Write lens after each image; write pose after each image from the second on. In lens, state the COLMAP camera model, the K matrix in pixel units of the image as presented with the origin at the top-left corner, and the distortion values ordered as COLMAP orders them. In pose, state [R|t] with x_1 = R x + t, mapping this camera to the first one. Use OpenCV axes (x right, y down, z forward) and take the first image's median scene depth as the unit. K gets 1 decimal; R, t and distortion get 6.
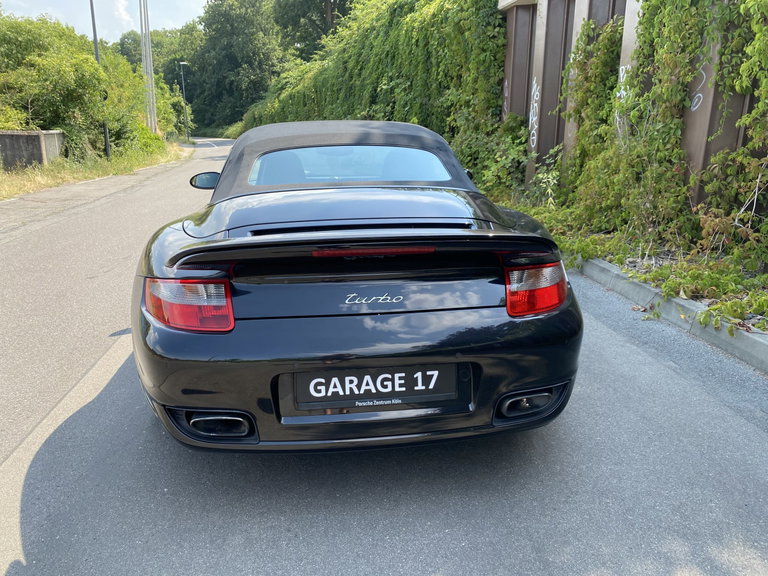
lens RADIAL K [[585.9, 0, 383.2], [0, 585.9, 283.9], [0, 0, 1]] dist [0.030943, -0.035462]
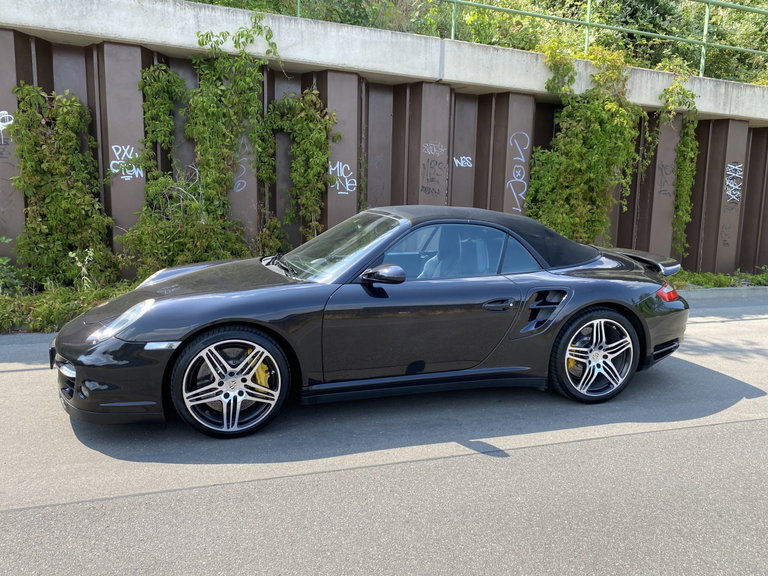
lens RADIAL K [[585.9, 0, 387.5], [0, 585.9, 285.7], [0, 0, 1]] dist [0.030943, -0.035462]
pose [[-0.177437, -0.149114, 0.972770, -0.544921], [0.236753, 0.952957, 0.189262, -0.155699], [-0.955230, 0.263889, -0.133787, 0.540175]]
